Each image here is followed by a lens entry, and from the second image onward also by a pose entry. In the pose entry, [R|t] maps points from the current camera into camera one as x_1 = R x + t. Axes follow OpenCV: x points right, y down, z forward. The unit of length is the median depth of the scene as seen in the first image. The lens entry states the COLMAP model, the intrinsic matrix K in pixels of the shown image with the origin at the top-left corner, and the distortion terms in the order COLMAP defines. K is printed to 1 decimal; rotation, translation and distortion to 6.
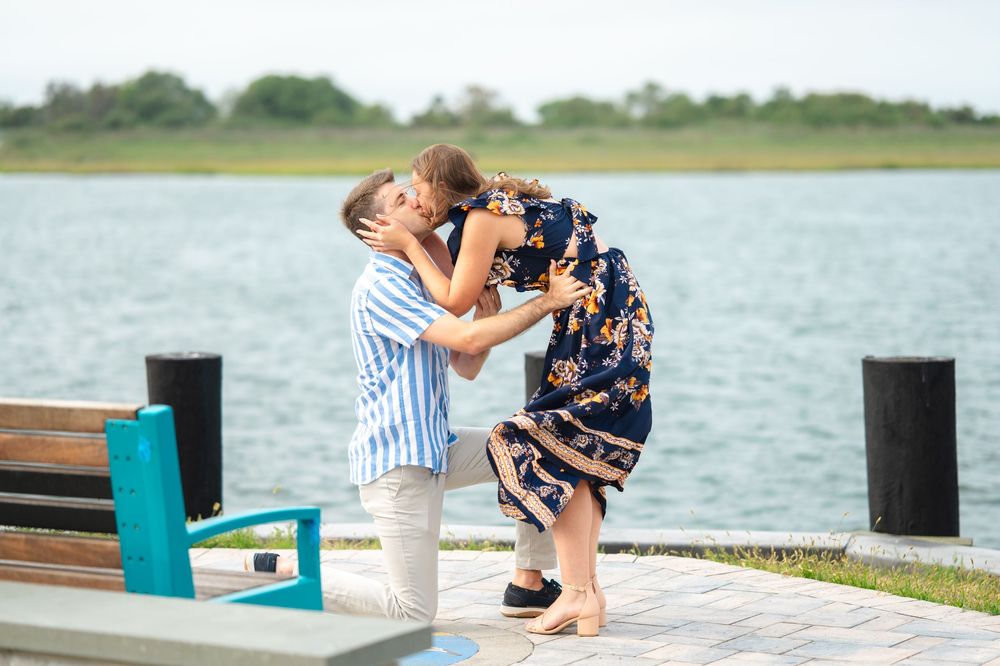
lens RADIAL K [[2354.4, 0, 500.0], [0, 2354.4, 333.0], [0, 0, 1]] dist [0.025103, 0.220616]
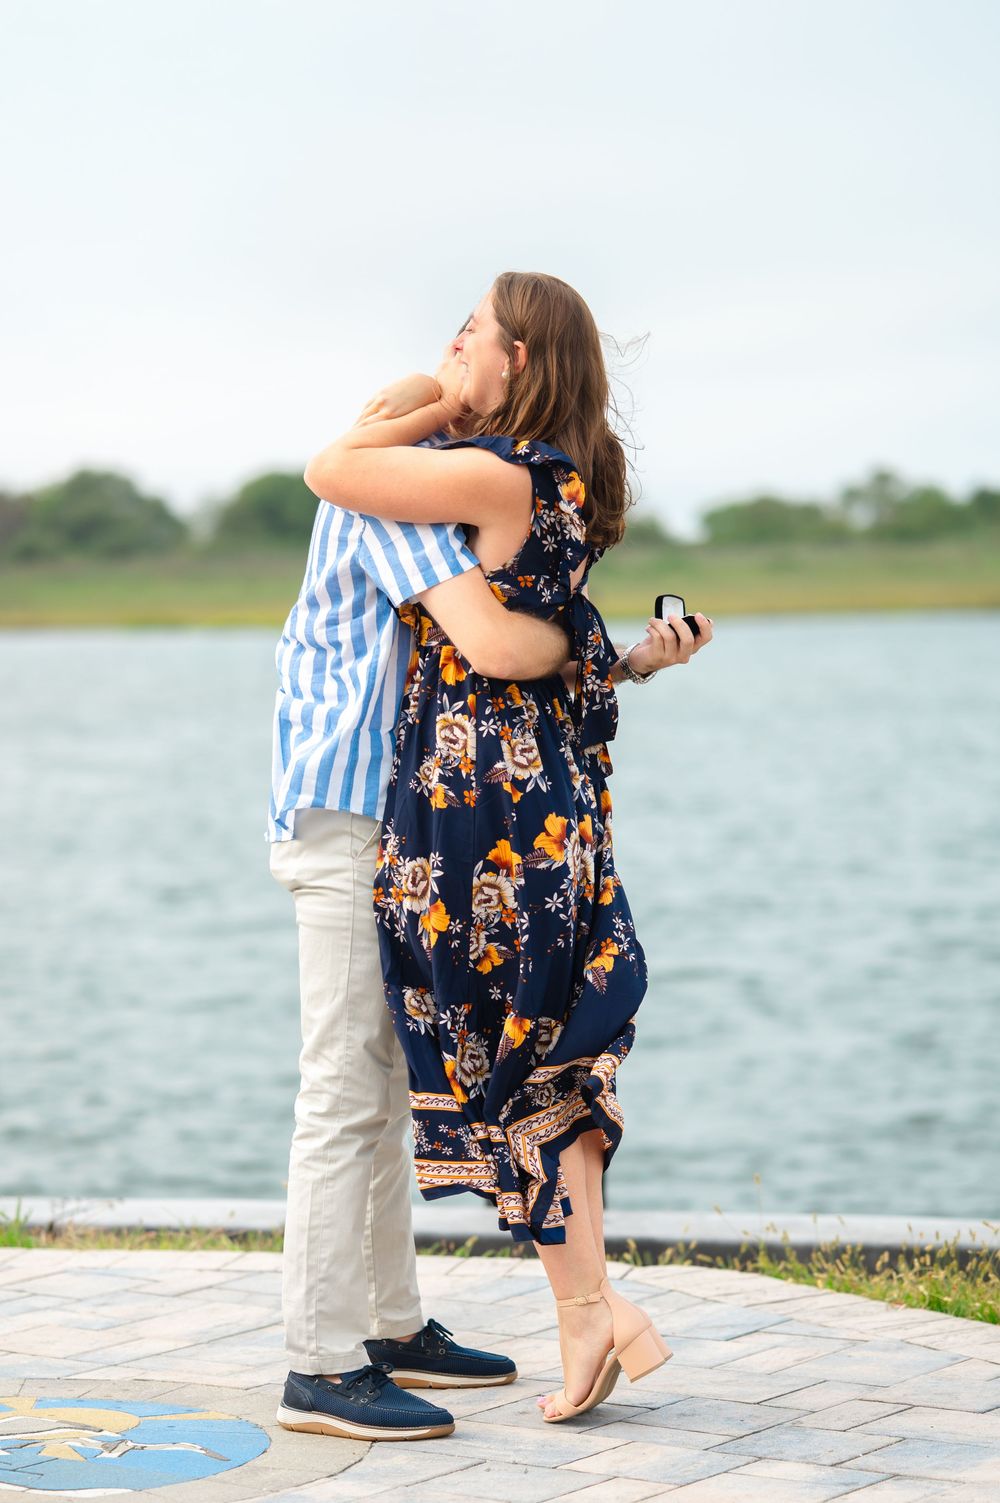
lens RADIAL K [[3439.0, 0, 500.0], [0, 3439.0, 751.5], [0, 0, 1]] dist [-0.103621, 0.007169]
pose [[0.995262, -0.011451, -0.096548, 0.098487], [0.007136, 0.998965, -0.044925, 0.012022], [0.096963, 0.044023, 0.994314, 0.205185]]
